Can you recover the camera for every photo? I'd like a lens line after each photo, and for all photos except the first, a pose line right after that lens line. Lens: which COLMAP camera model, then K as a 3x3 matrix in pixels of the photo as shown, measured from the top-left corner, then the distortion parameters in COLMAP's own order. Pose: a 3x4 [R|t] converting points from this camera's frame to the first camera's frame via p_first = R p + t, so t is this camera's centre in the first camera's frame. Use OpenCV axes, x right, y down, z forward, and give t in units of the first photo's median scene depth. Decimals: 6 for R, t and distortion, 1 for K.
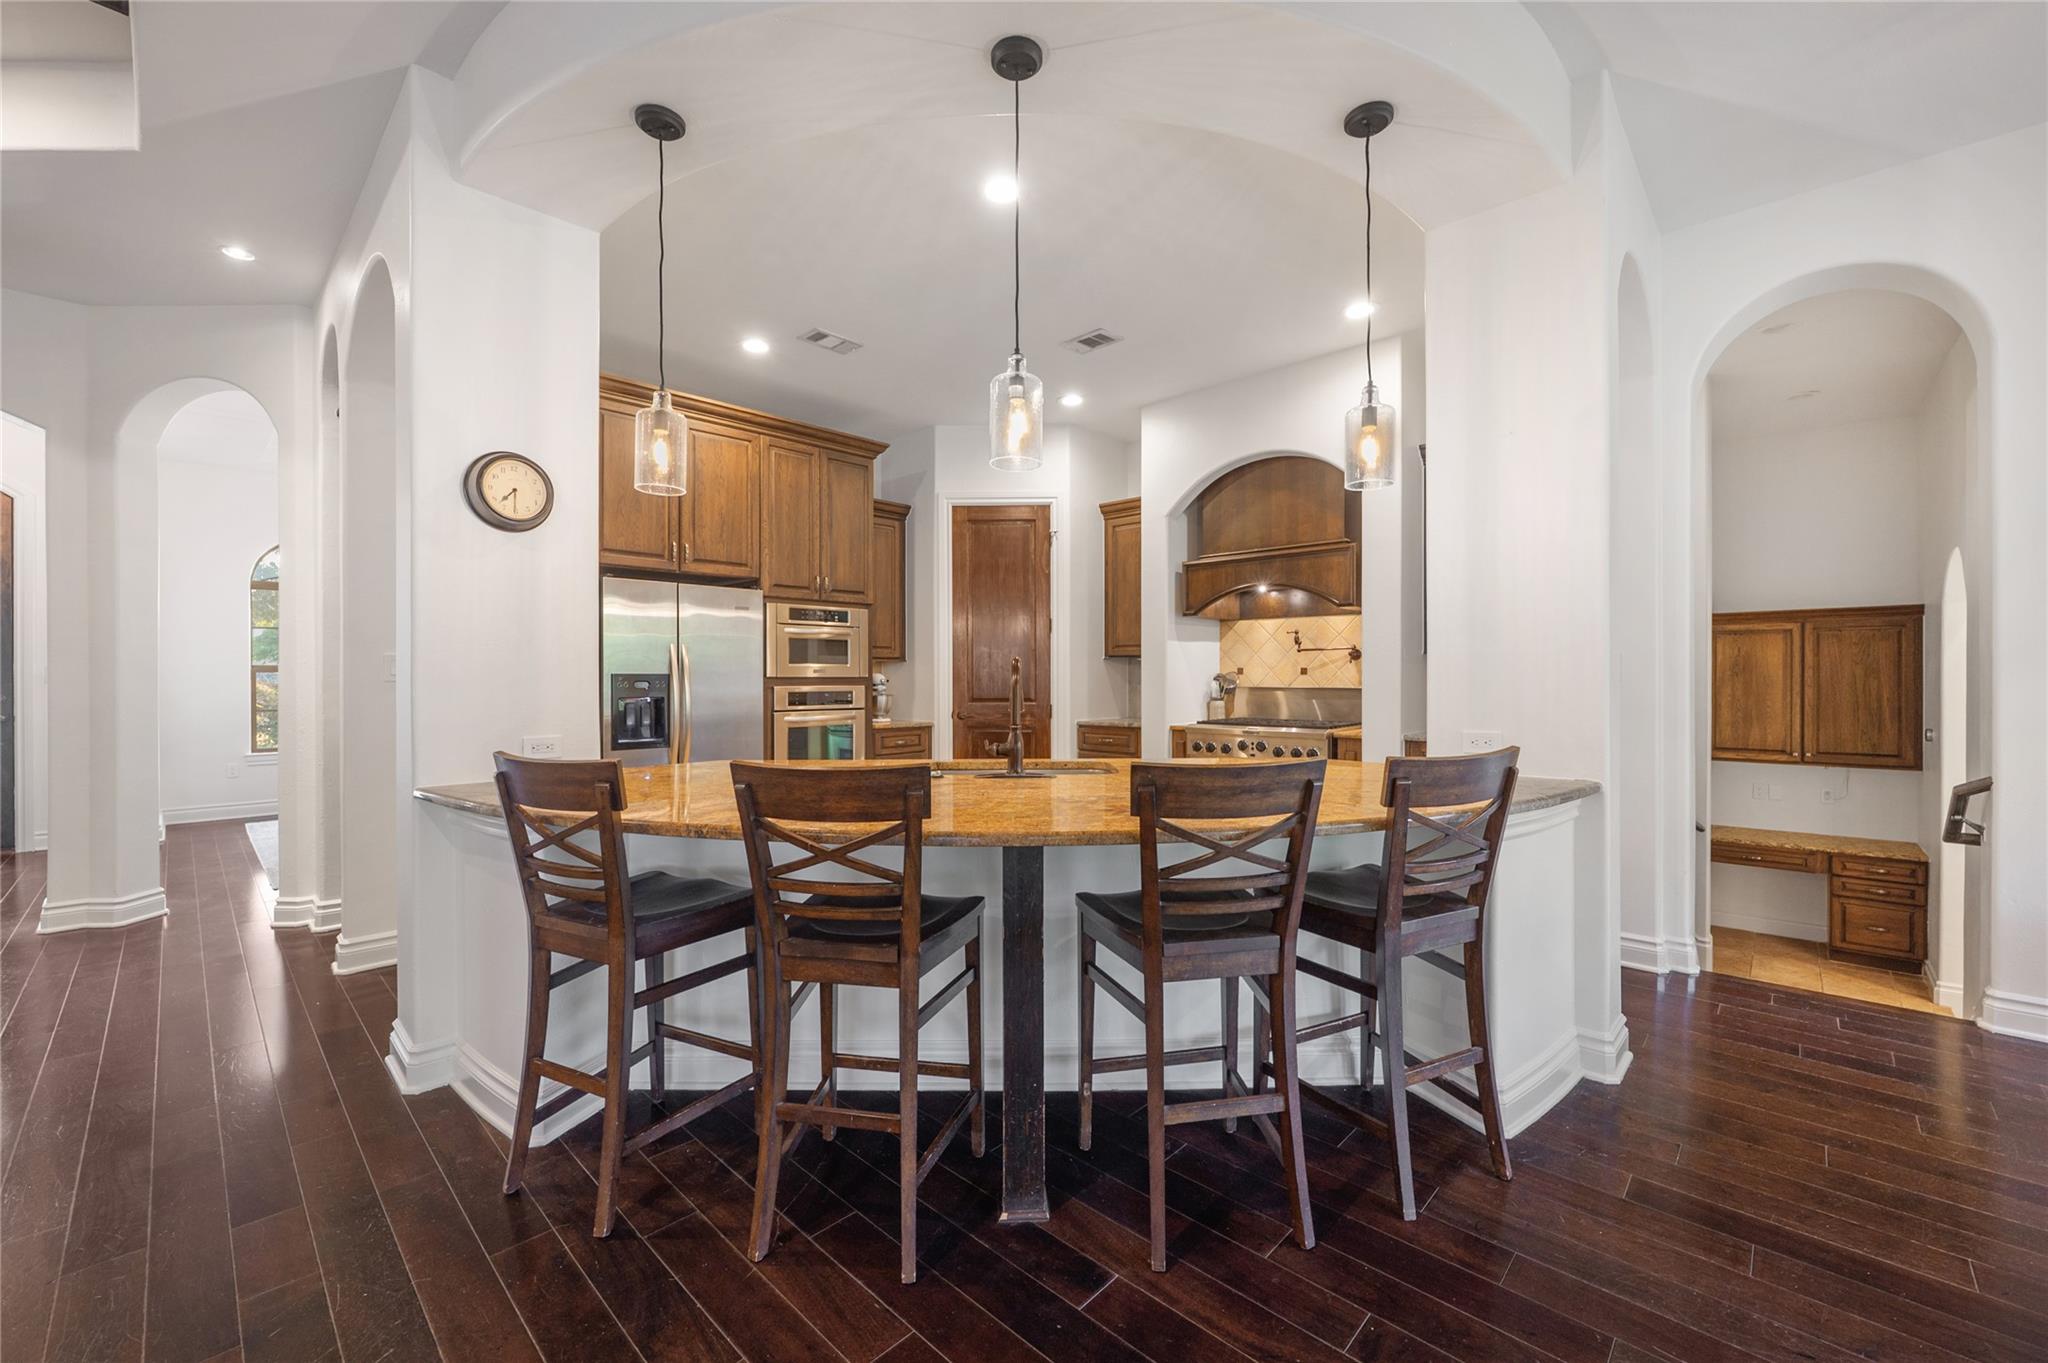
lens RADIAL K [[828.5, 0, 1026.1], [0, 828.5, 672.9], [0, 0, 1]] dist [-0.001981, -0.000321]
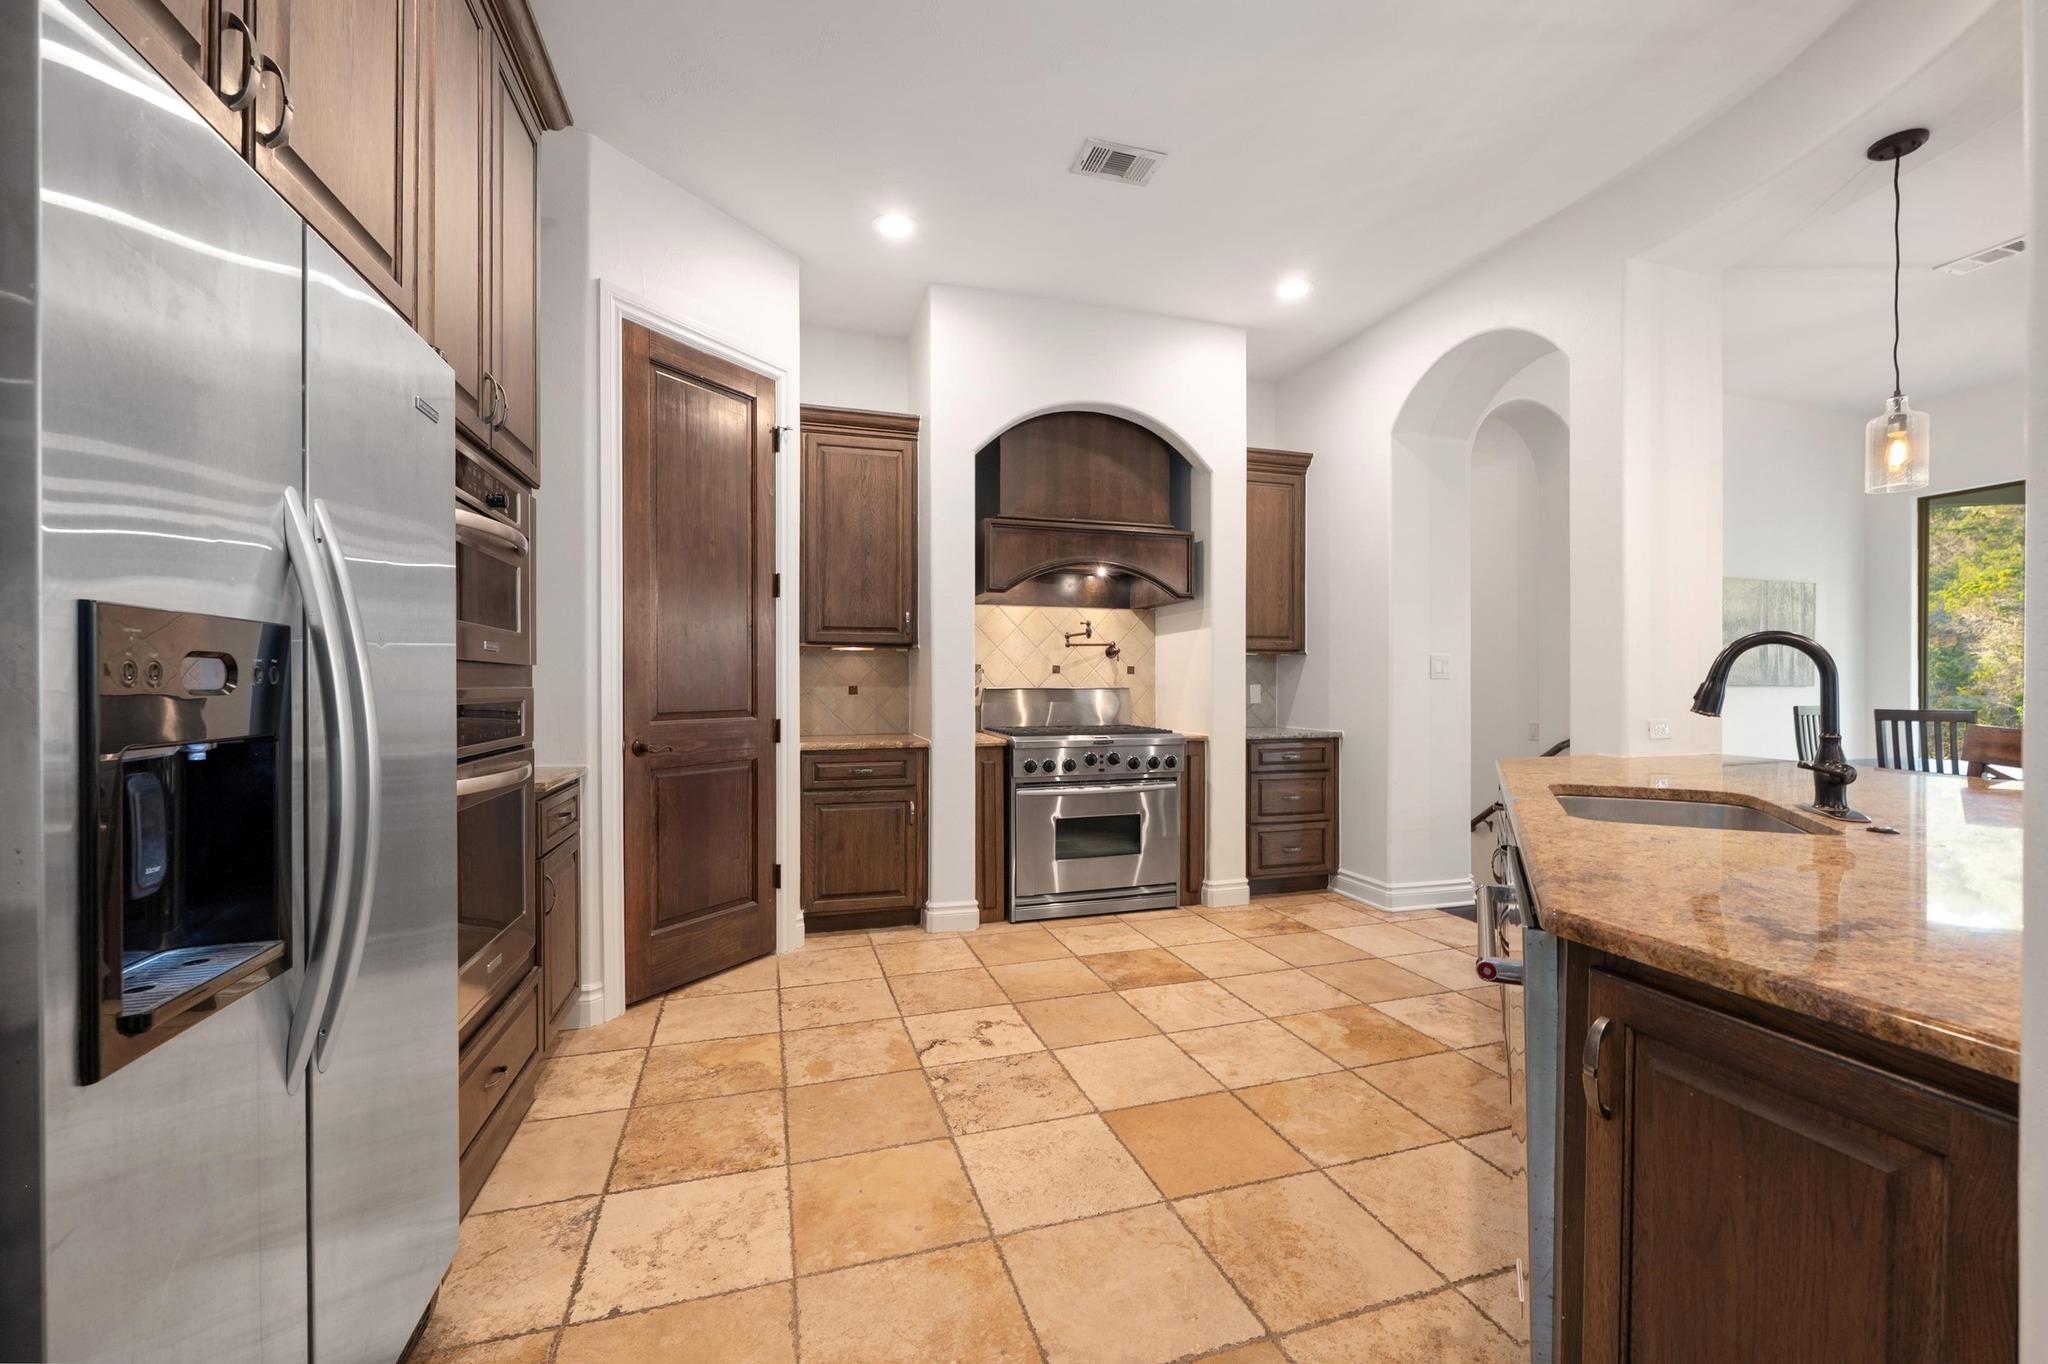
lens RADIAL K [[821.6, 0, 1021.0], [0, 821.6, 679.1], [0, 0, 1]] dist [-0.000756, -0.000043]
pose [[0.482744, 0.013362, 0.875660, -0.437281], [0.006430, 0.999803, -0.018801, 0.023756], [-0.875738, 0.014707, 0.482562, 0.620448]]
